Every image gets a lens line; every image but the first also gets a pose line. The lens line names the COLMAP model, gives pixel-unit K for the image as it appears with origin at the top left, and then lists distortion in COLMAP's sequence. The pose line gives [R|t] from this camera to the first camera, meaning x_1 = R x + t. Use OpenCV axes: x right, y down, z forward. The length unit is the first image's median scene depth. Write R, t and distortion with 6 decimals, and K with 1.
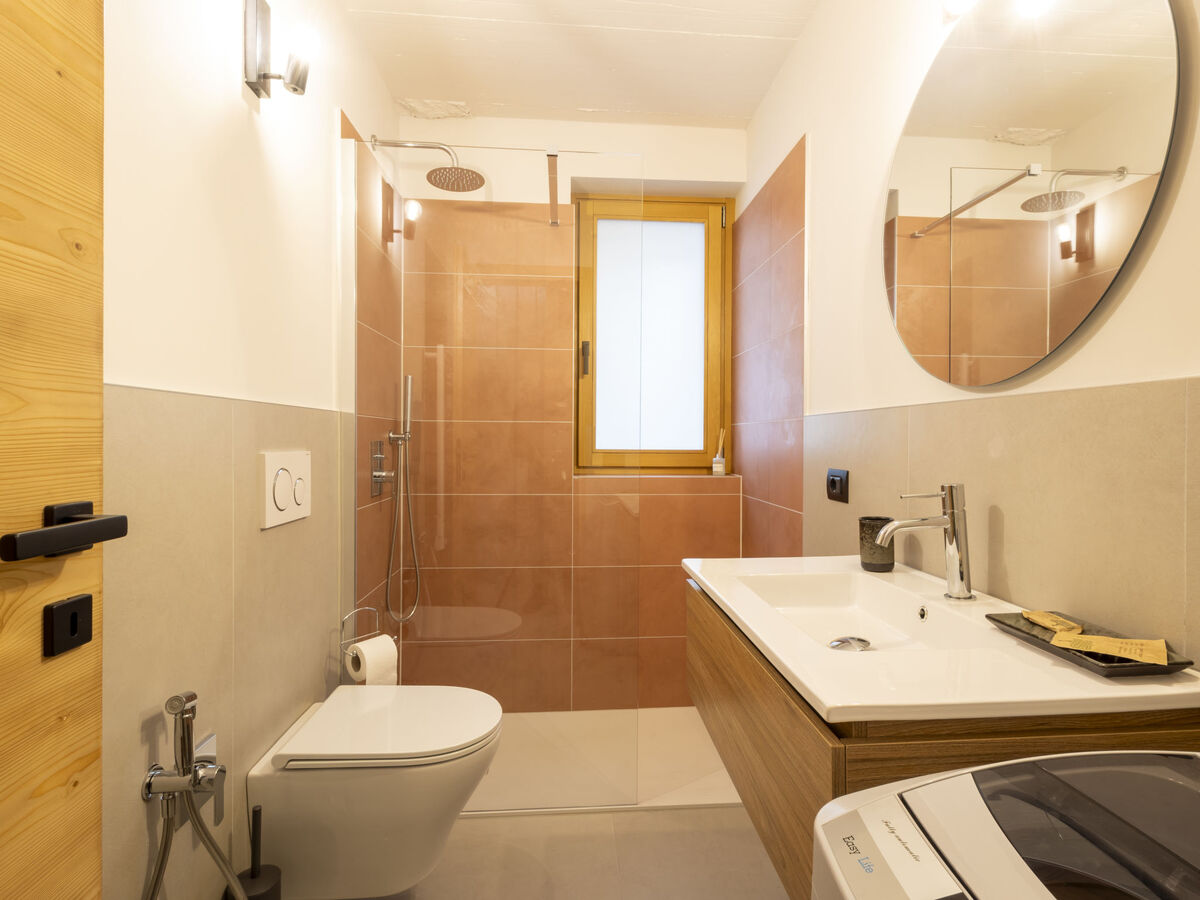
lens RADIAL K [[639.1, 0, 602.1], [0, 639.1, 433.8], [0, 0, 1]] dist [0.002568, -0.000145]
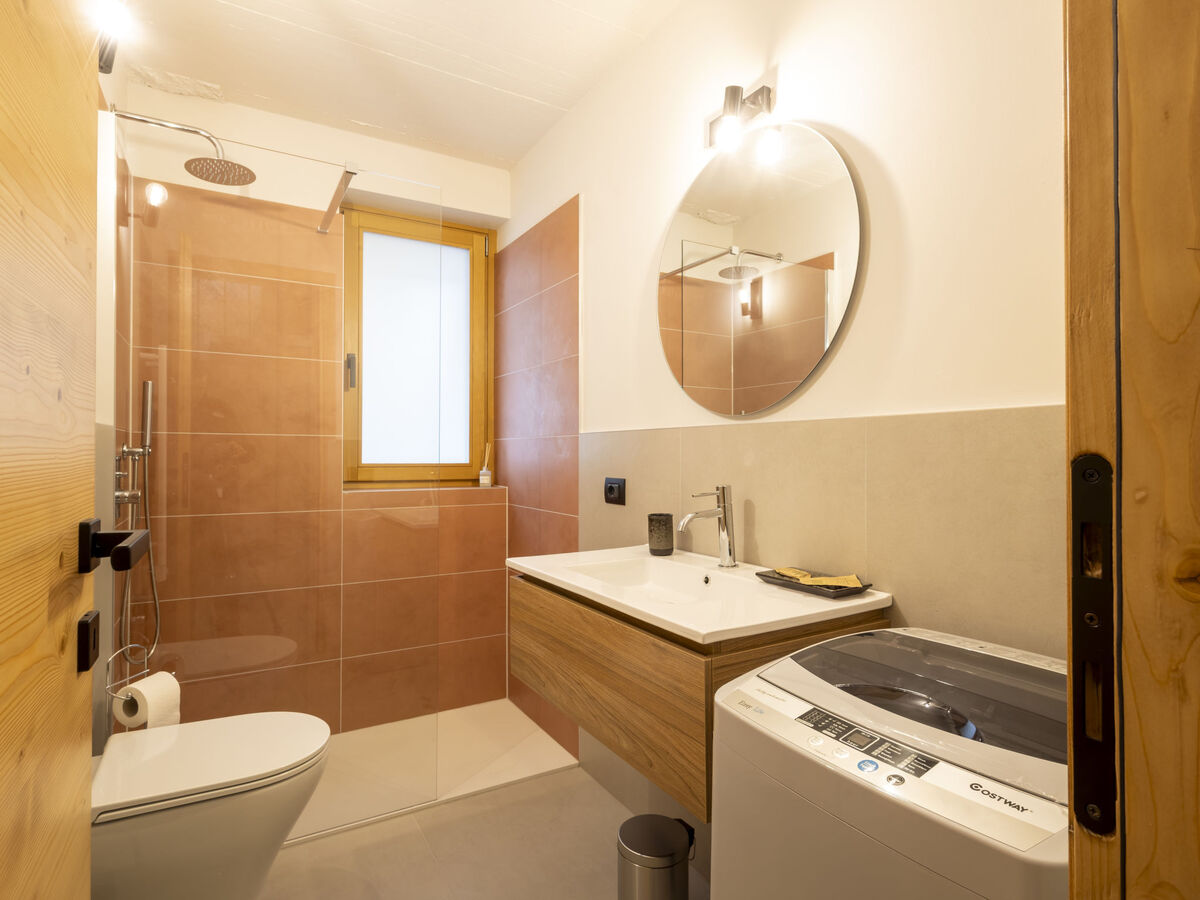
lens RADIAL K [[639.1, 0, 602.1], [0, 639.1, 433.8], [0, 0, 1]] dist [0.002568, -0.000145]
pose [[0.900272, 0.011499, 0.435176, -0.146331], [-0.002368, 0.999766, -0.021519, -0.001725], [-0.435321, 0.018342, 0.900088, -0.070454]]
